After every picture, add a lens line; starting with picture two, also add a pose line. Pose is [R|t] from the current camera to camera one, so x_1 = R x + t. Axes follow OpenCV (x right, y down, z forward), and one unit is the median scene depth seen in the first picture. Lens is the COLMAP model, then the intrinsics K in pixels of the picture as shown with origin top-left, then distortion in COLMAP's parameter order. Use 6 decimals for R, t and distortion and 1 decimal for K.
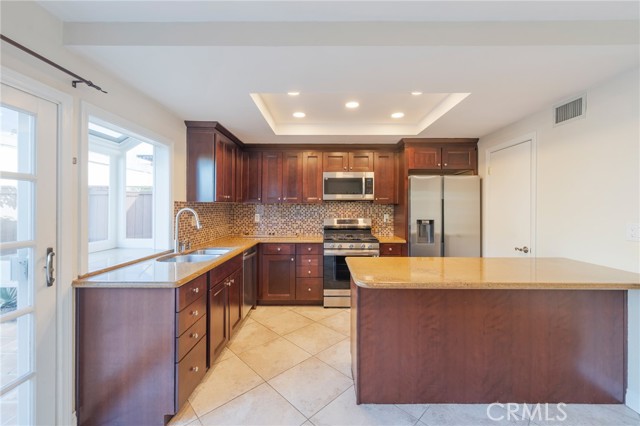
lens RADIAL K [[255.1, 0, 333.1], [0, 255.1, 205.9], [0, 0, 1]] dist [0.002855, -0.001172]
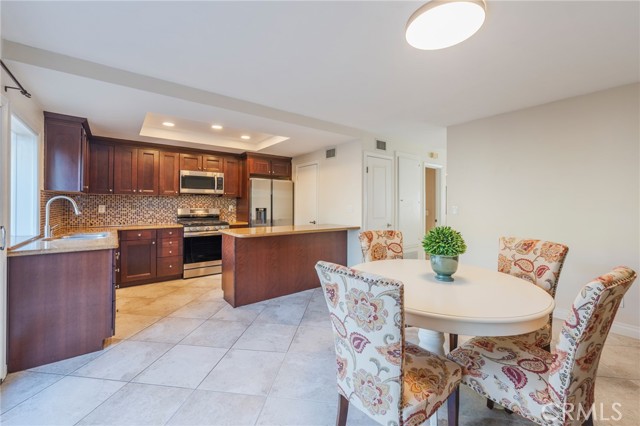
lens RADIAL K [[255.1, 0, 321.2], [0, 255.1, 203.4], [0, 0, 1]] dist [0.002855, -0.001172]
pose [[0.799162, 0.004691, 0.601097, -0.251001], [-0.004022, 0.999989, -0.002458, 0.028418], [-0.601102, -0.000453, 0.799172, -0.397842]]
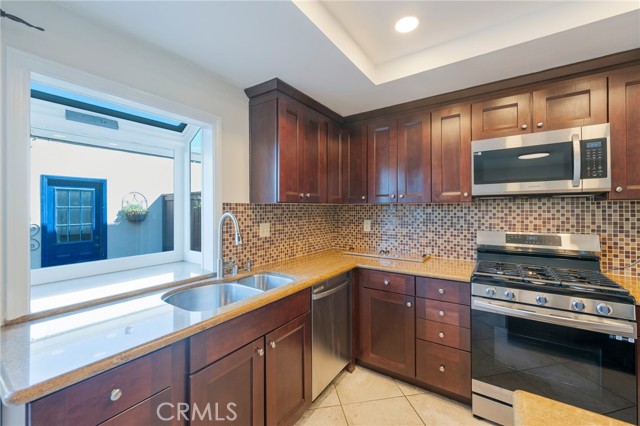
lens RADIAL K [[266.9, 0, 335.1], [0, 266.9, 207.6], [0, 0, 1]] dist [-0.004137, 0.000130]
pose [[0.831617, -0.008454, -0.555285, 0.031154], [0.007968, 0.999963, -0.003291, 0.000338], [0.555292, -0.001688, 0.831654, 0.432604]]
